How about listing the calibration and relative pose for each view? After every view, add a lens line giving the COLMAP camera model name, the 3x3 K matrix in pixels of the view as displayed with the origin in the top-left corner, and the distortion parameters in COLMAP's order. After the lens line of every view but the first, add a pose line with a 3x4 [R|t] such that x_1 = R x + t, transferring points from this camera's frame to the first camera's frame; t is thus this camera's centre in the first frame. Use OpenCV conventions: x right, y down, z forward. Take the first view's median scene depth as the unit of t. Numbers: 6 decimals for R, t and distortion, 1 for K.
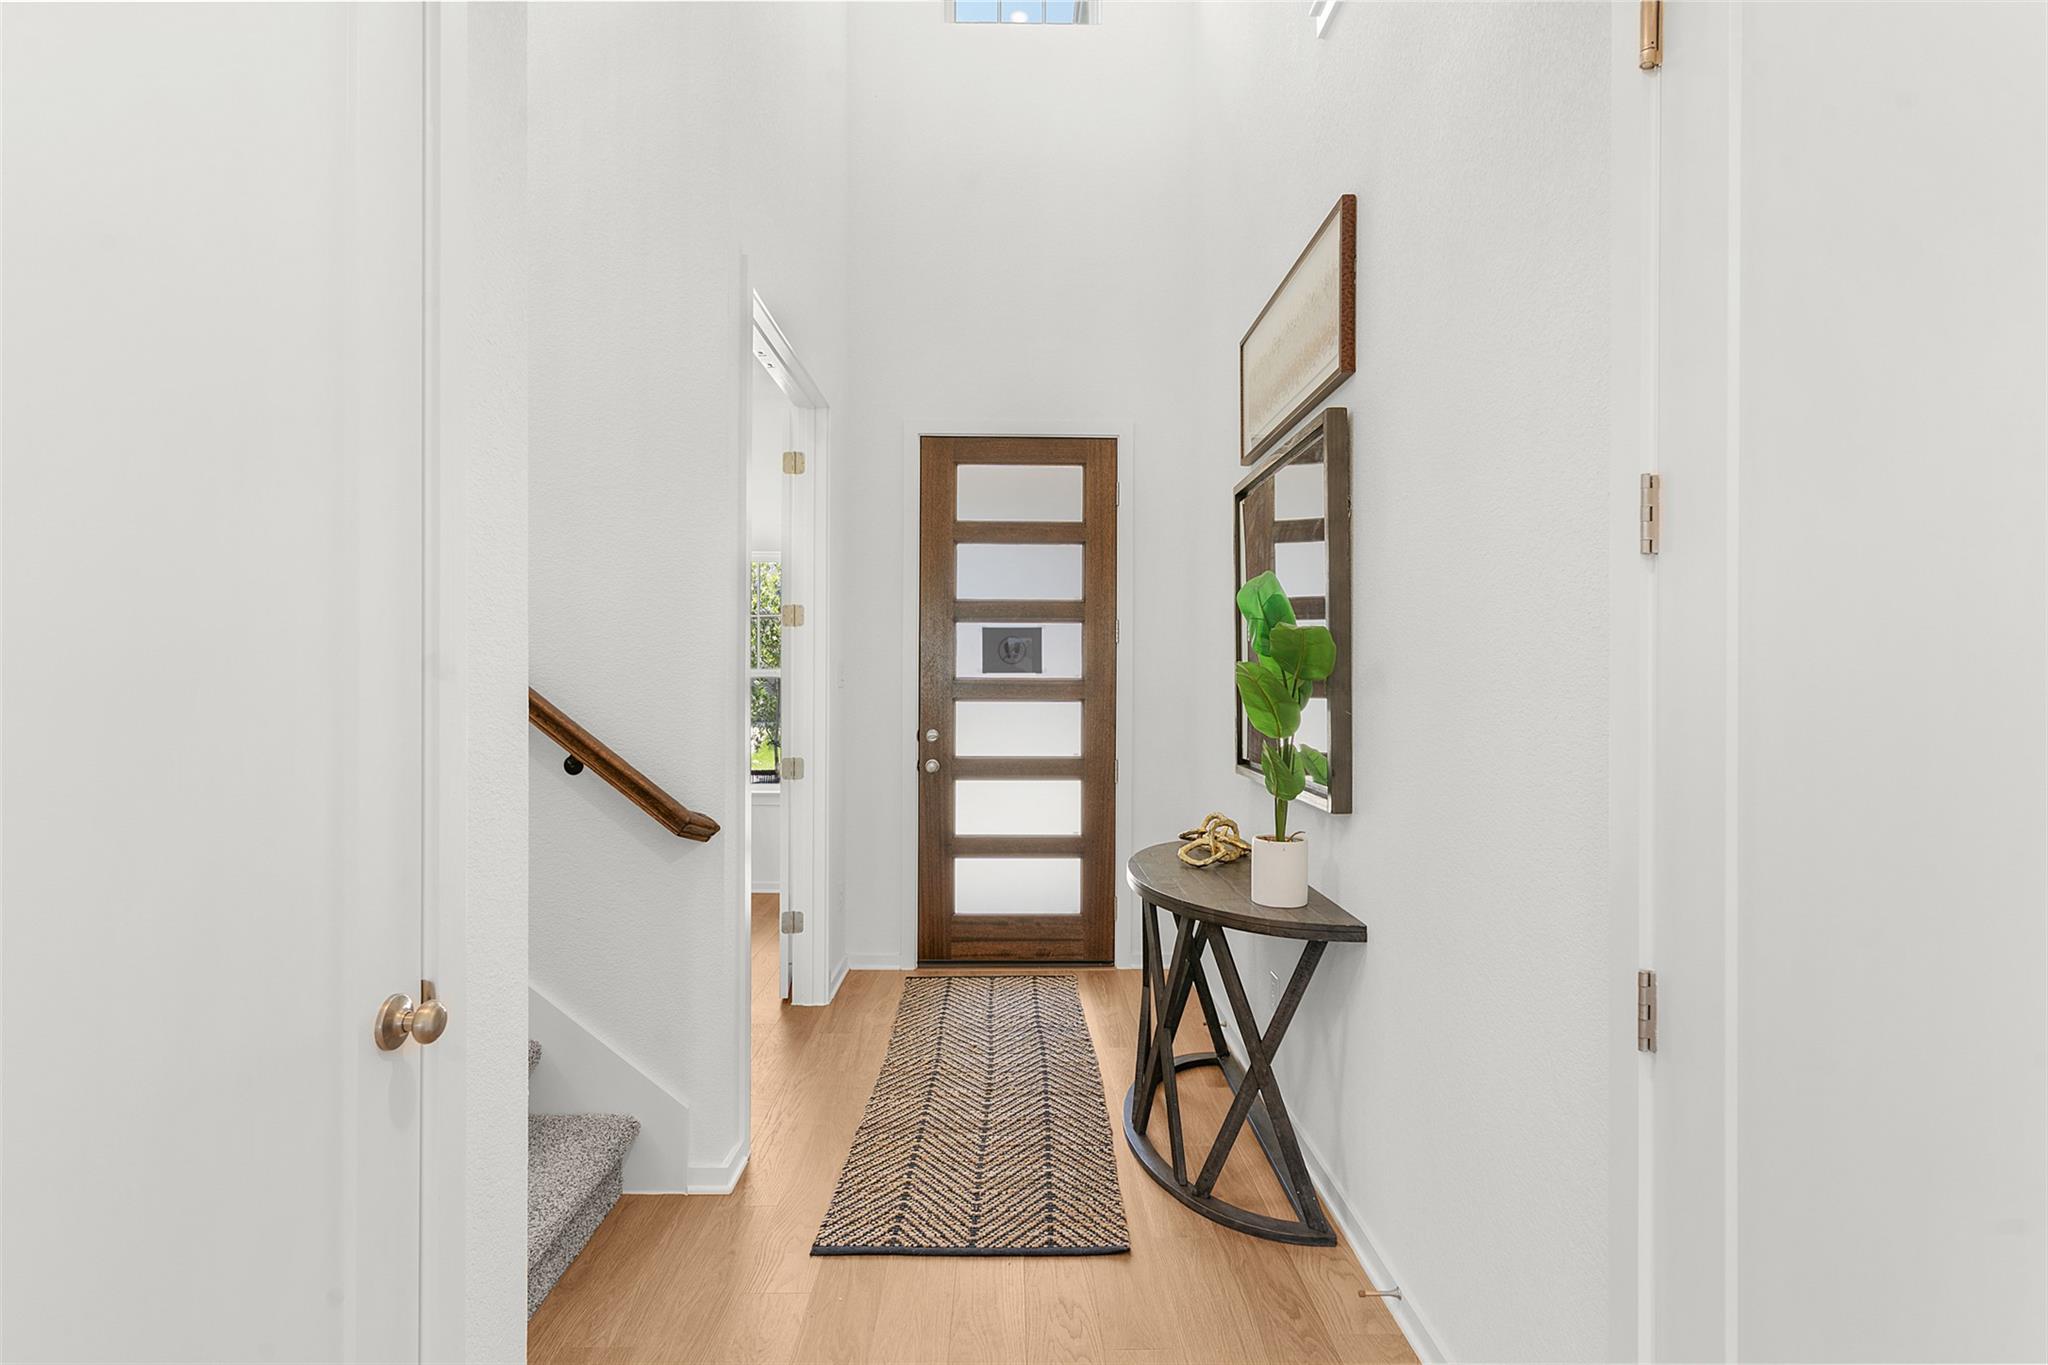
lens RADIAL K [[1000.8, 0, 1023.3], [0, 1000.8, 678.8], [0, 0, 1]] dist [0.010451, 0.000625]
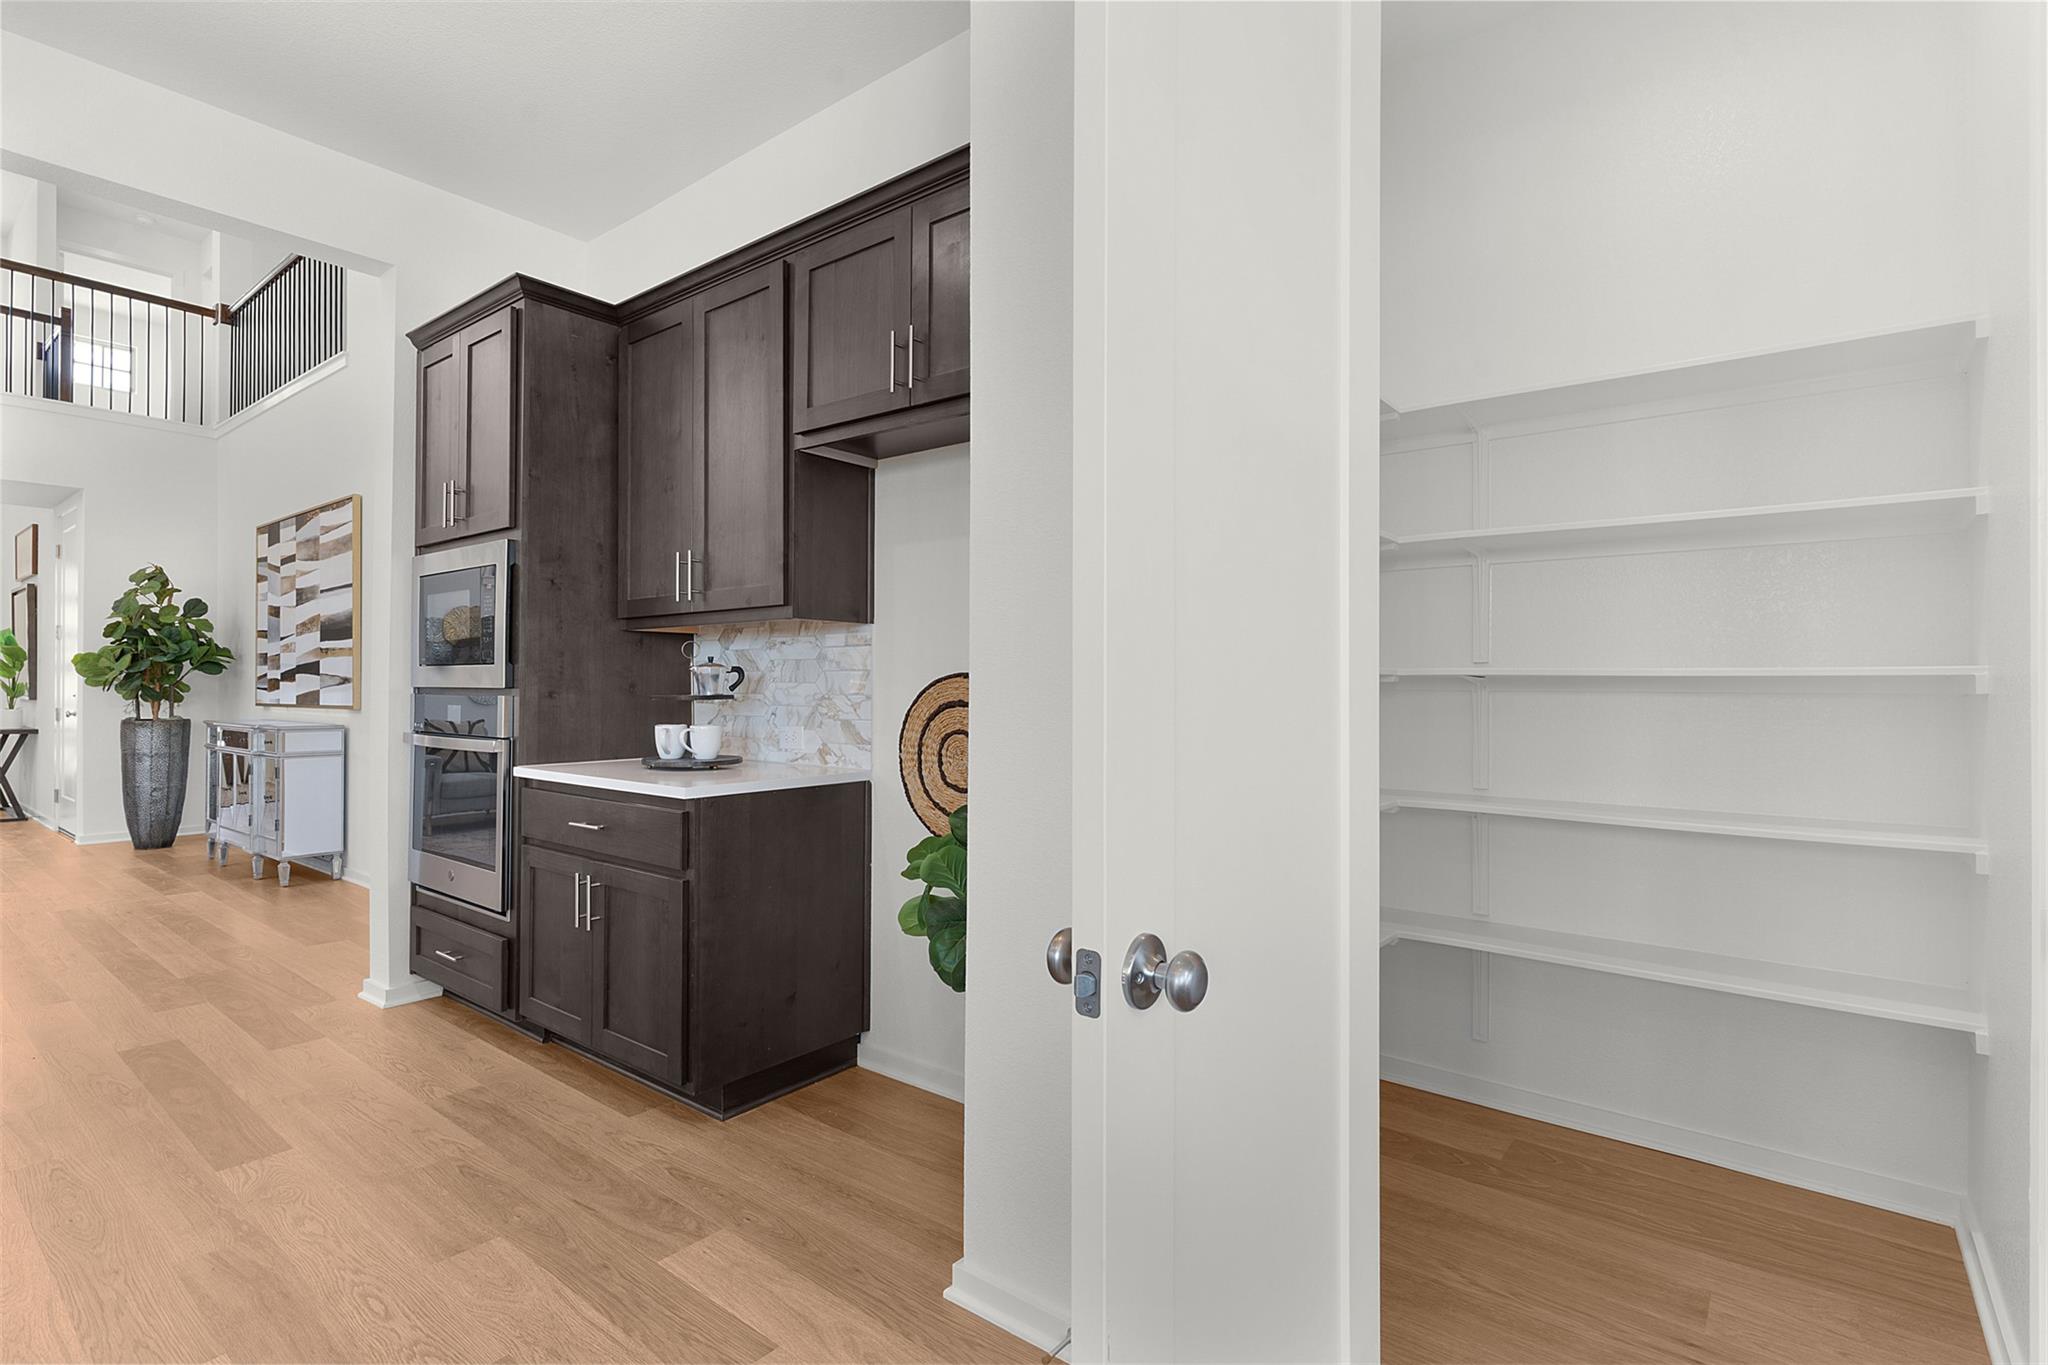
lens RADIAL K [[1000.8, 0, 1020.1], [0, 1000.8, 684.2], [0, 0, 1]] dist [0.010451, 0.000625]
pose [[0.652496, -0.005024, 0.757776, -0.061113], [-0.000399, 0.999976, 0.006974, 0.029354], [-0.757792, -0.004853, 0.652478, -2.181757]]
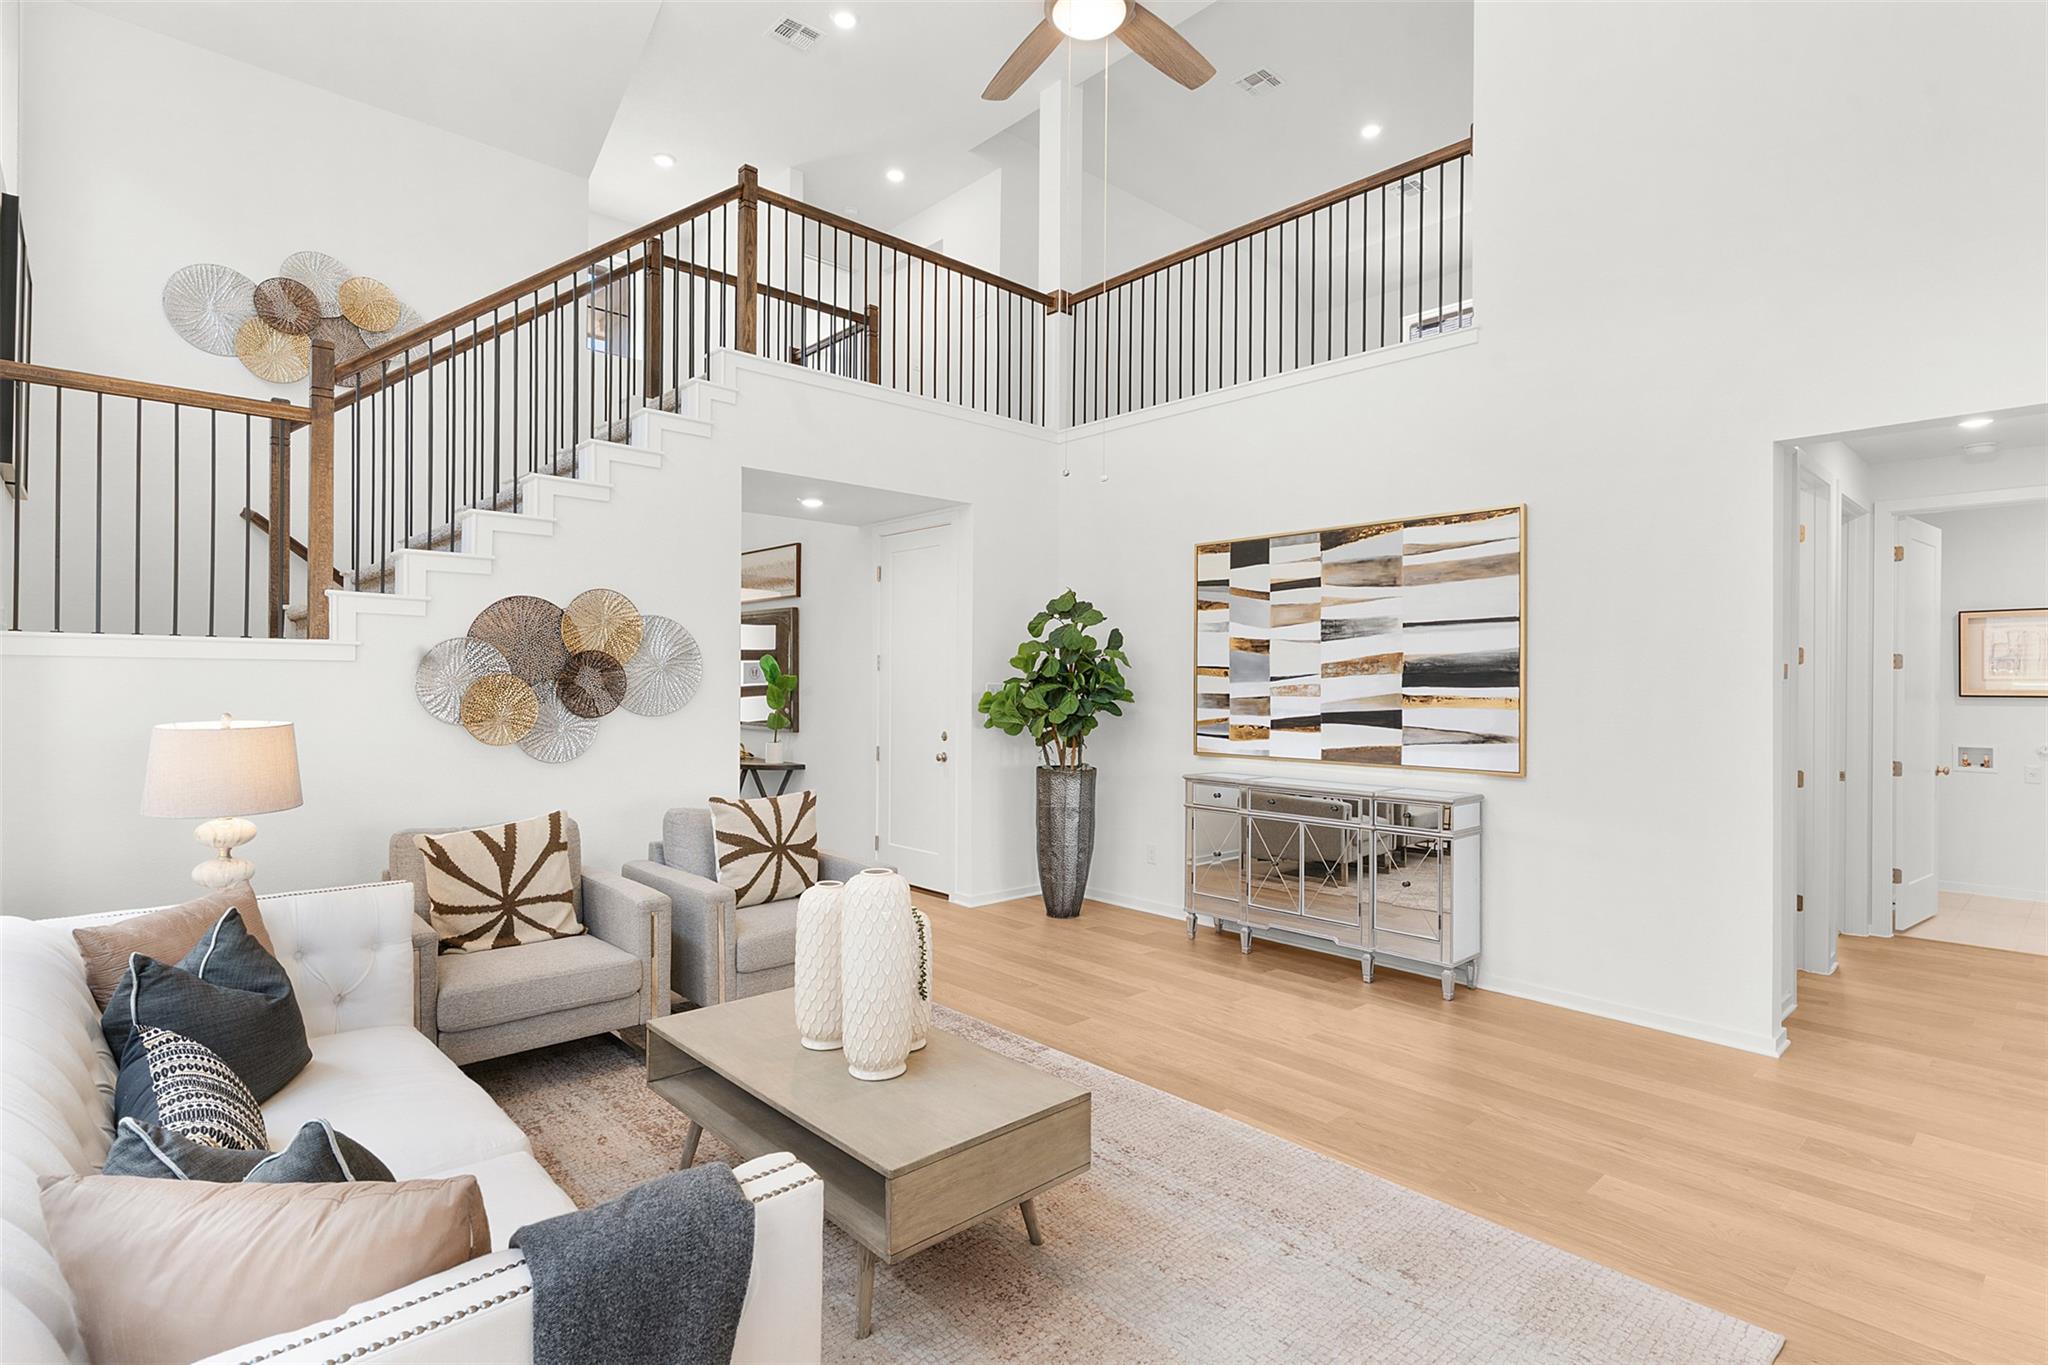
lens RADIAL K [[1000.8, 0, 1038.5], [0, 1000.8, 688.5], [0, 0, 1]] dist [0.010451, 0.000625]
pose [[0.750782, -0.008061, 0.660501, -0.691243], [-0.002408, 0.999885, 0.014941, -0.033999], [-0.660546, -0.012808, 0.750676, -1.099513]]
